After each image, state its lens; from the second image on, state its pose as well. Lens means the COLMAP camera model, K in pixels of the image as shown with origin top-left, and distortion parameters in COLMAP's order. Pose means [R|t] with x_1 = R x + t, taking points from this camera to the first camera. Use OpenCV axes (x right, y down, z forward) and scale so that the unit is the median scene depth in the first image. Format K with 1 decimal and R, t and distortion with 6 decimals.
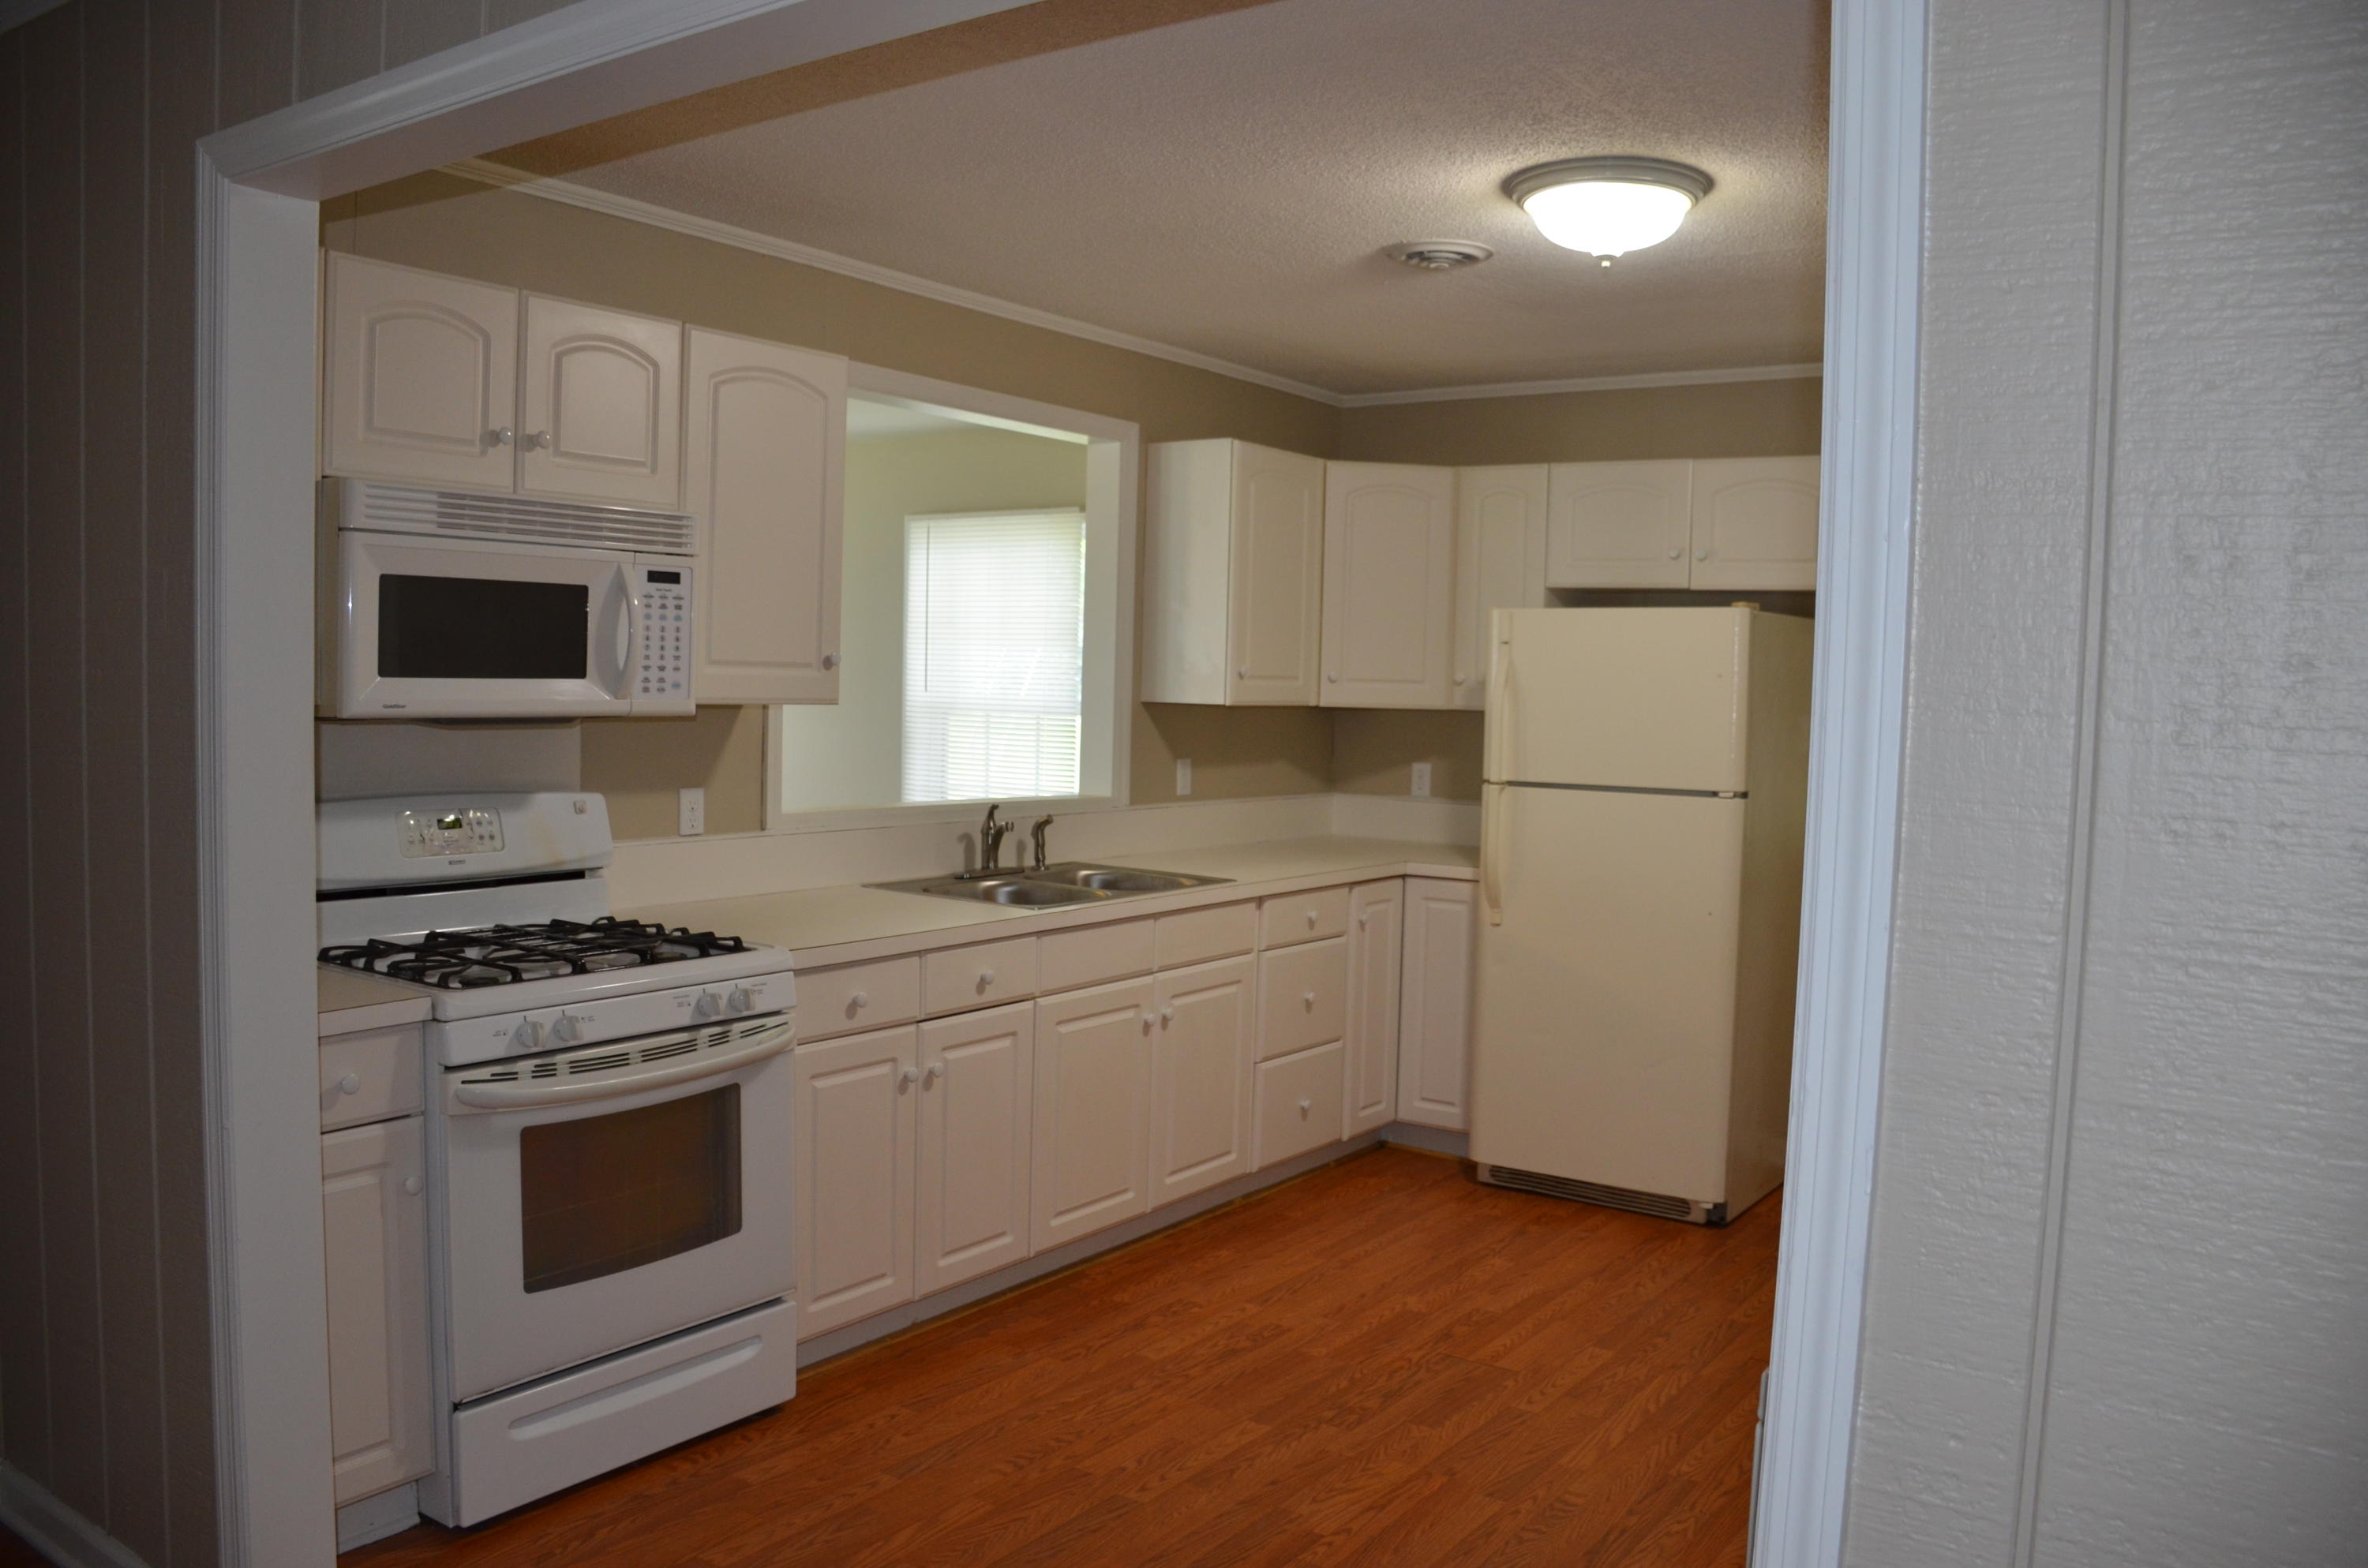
lens RADIAL K [[1831.5, 0, 1170.9], [0, 1831.5, 796.5], [0, 0, 1]] dist [-0.157204, 0.108503]
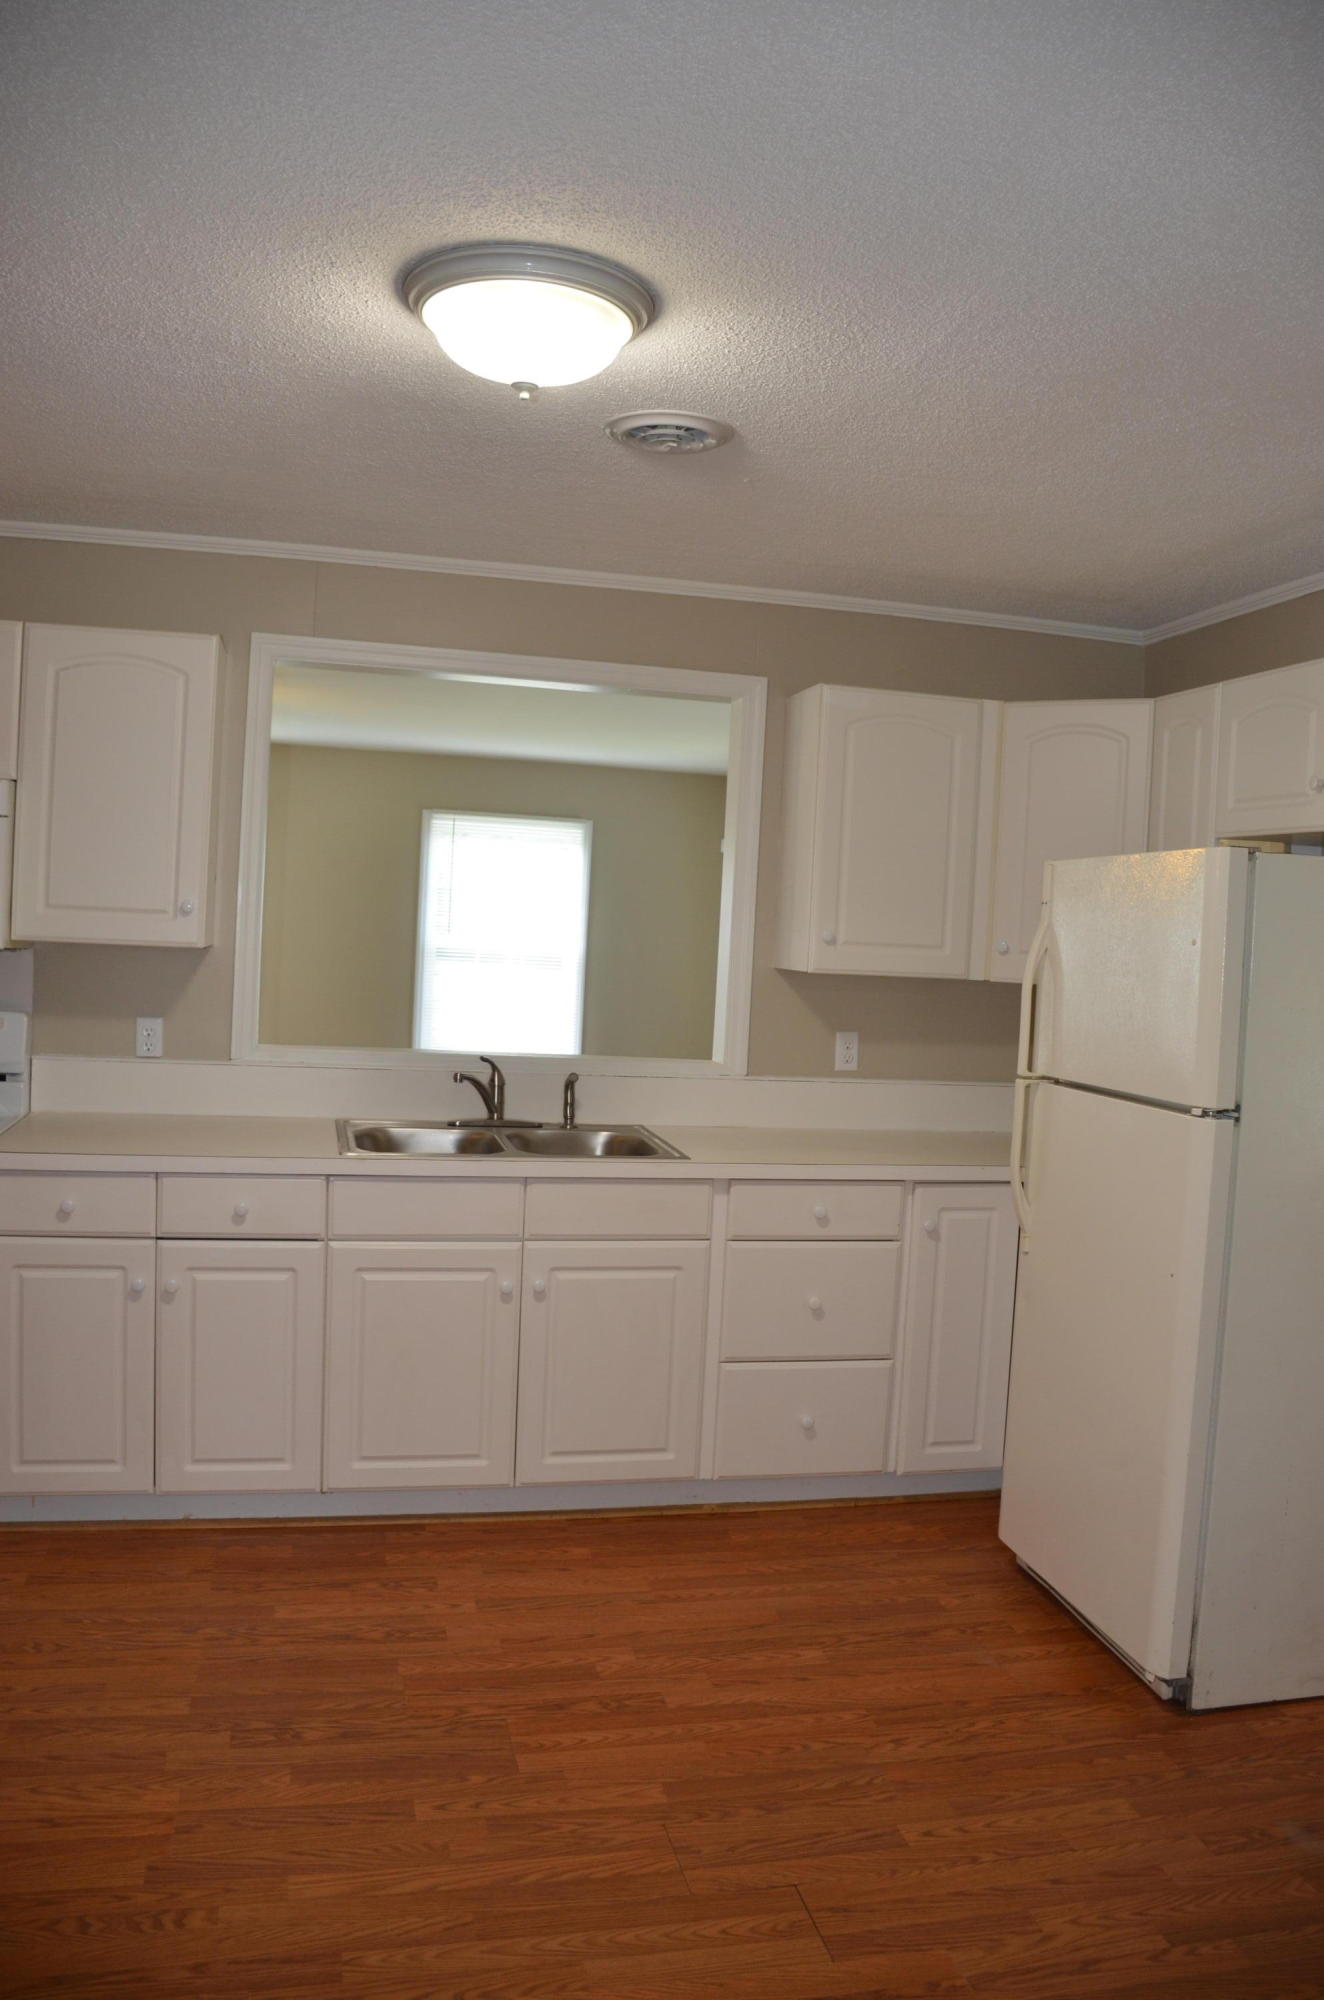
lens RADIAL K [[1557.5, 0, 662.0], [0, 1557.5, 1000.0], [0, 0, 1]] dist [-0.147116, 0.107213]
pose [[0.744703, 0.042673, -0.666030, 0.724987], [-0.072642, 0.997207, -0.017331, -0.025477], [0.663430, 0.061288, 0.745724, 0.537275]]
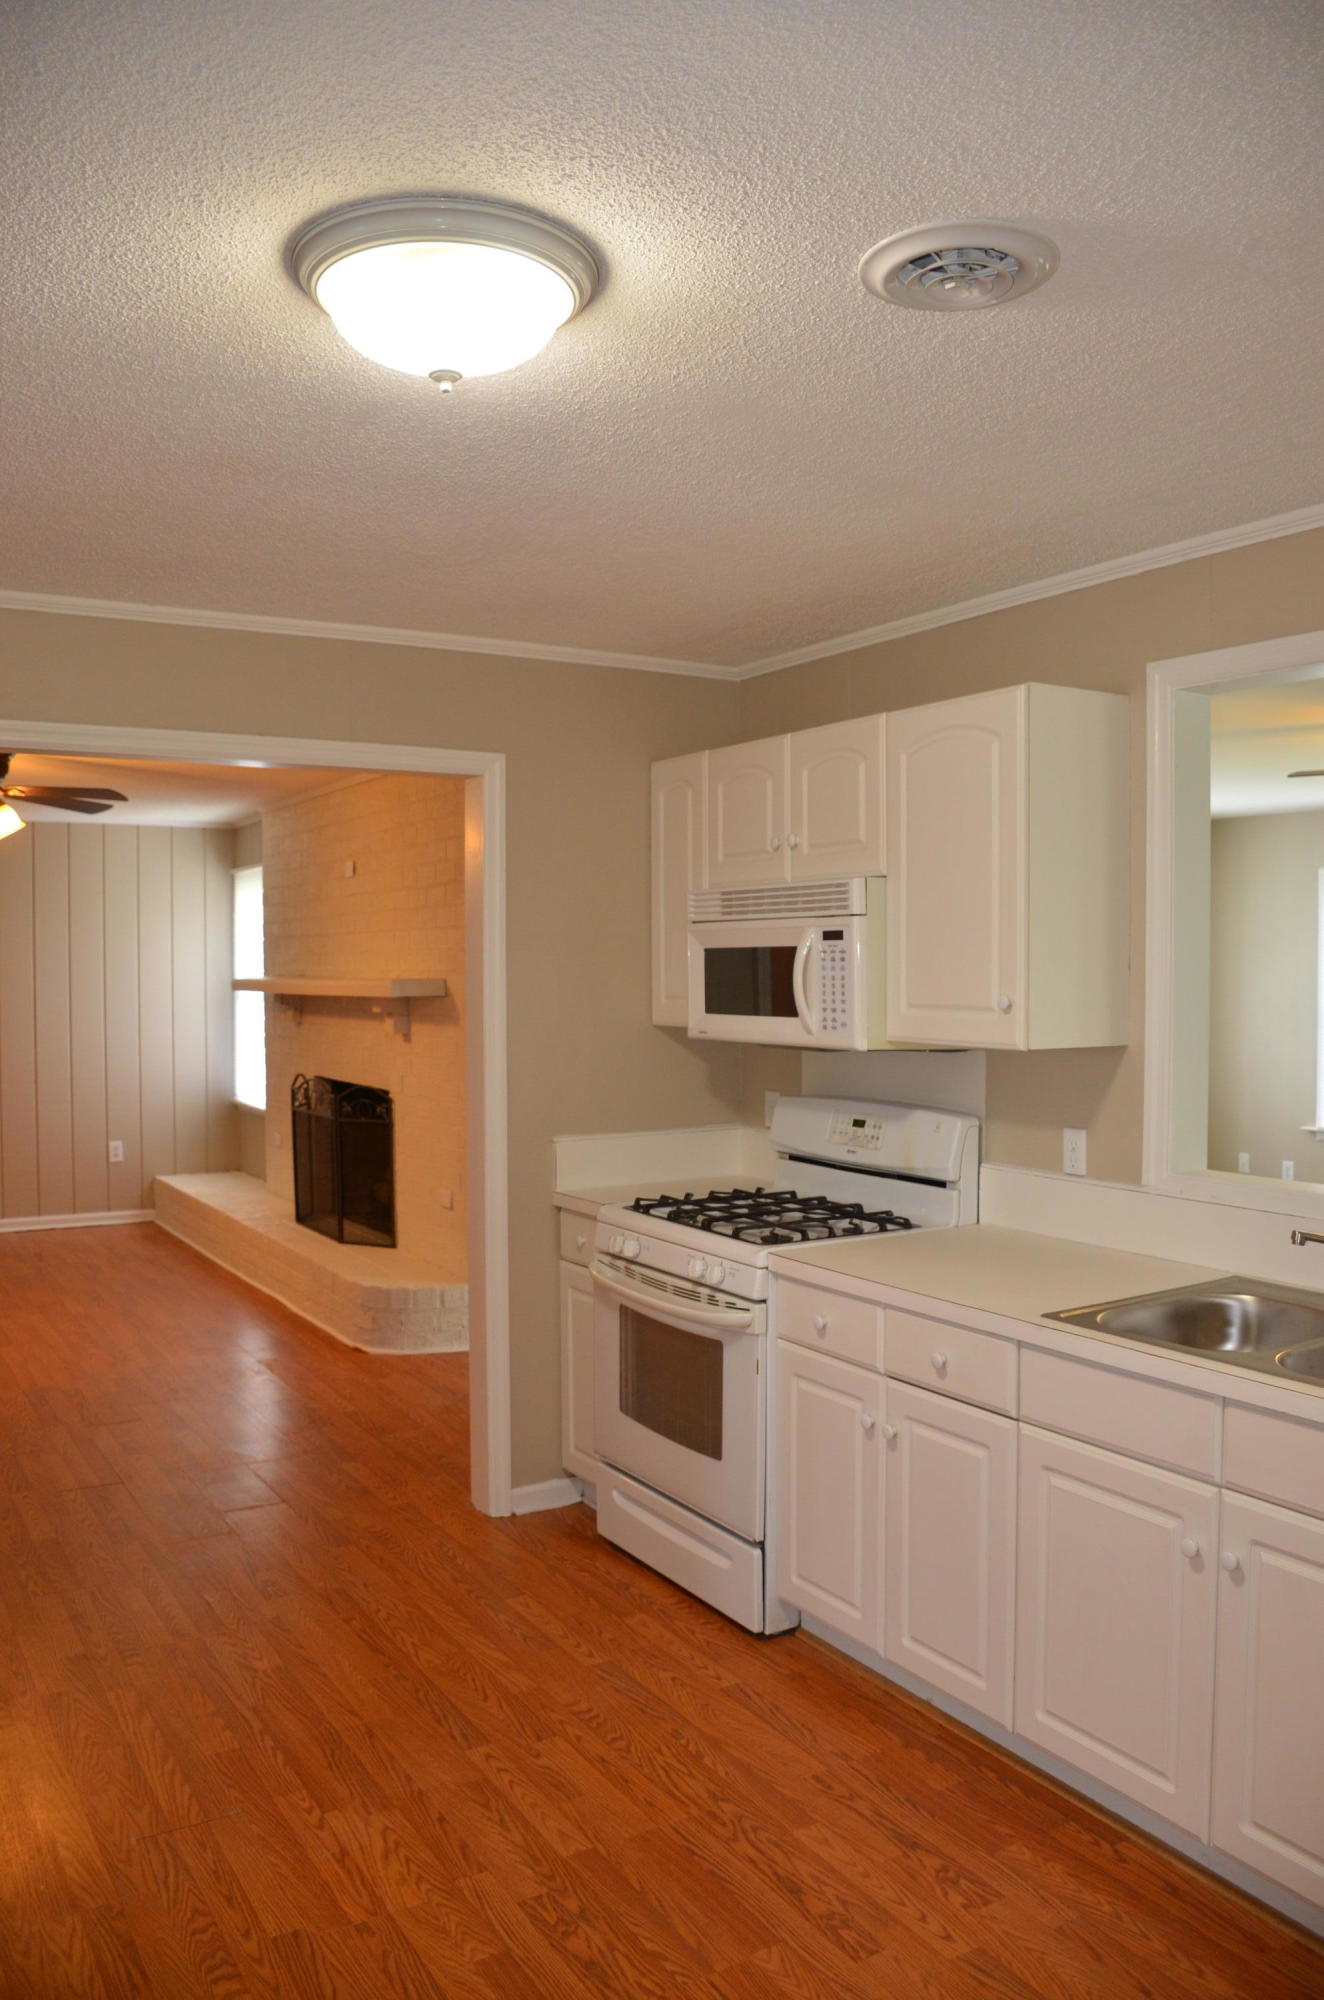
lens RADIAL K [[1543.9, 0, 668.8], [0, 1543.9, 1010.5], [0, 0, 1]] dist [-0.155631, 0.103582]
pose [[-0.399307, 0.002131, -0.916815, 0.688086], [-0.067991, 0.997175, 0.031930, -0.093134], [0.914293, 0.075085, -0.398034, 1.267736]]
